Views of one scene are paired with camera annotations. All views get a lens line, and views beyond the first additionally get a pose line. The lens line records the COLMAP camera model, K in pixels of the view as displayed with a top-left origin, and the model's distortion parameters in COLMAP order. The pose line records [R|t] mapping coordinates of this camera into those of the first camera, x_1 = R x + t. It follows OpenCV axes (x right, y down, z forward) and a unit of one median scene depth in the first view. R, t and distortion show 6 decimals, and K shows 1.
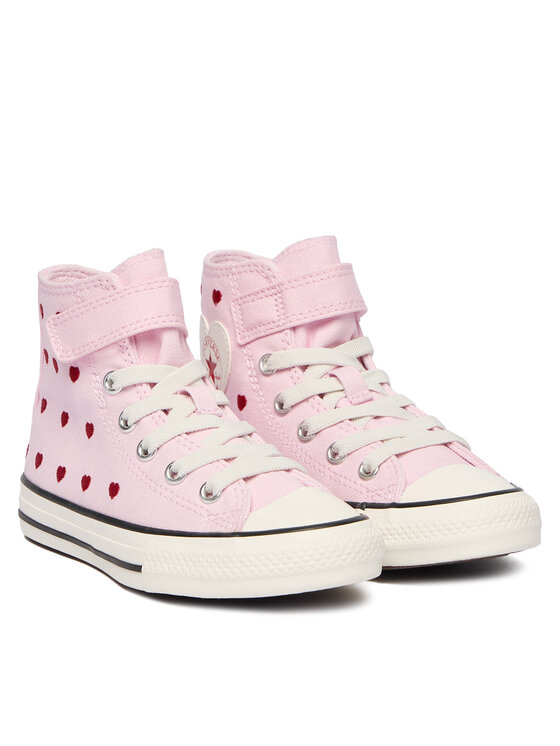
lens RADIAL K [[2180.0, 0, 280.0], [0, 2180.0, 373.0], [0, 0, 1]] dist [0.915052, 0.687830]
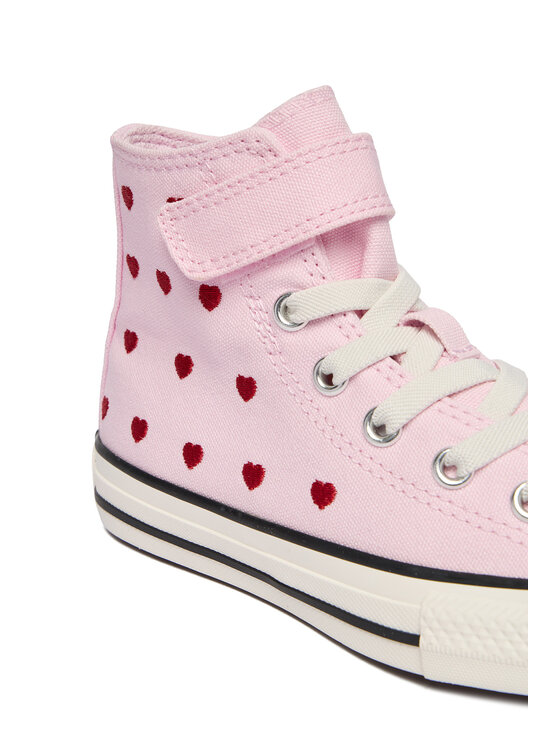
lens RADIAL K [[1237.6, 0, 280.0], [0, 1237.6, 373.0], [0, 0, 1]] dist [0.034989, 0.072174]
pose [[0.966192, -0.068814, 0.248470, -0.165344], [0.037574, 0.991016, 0.128354, -0.022841], [-0.255071, -0.114679, 0.960098, 0.668382]]
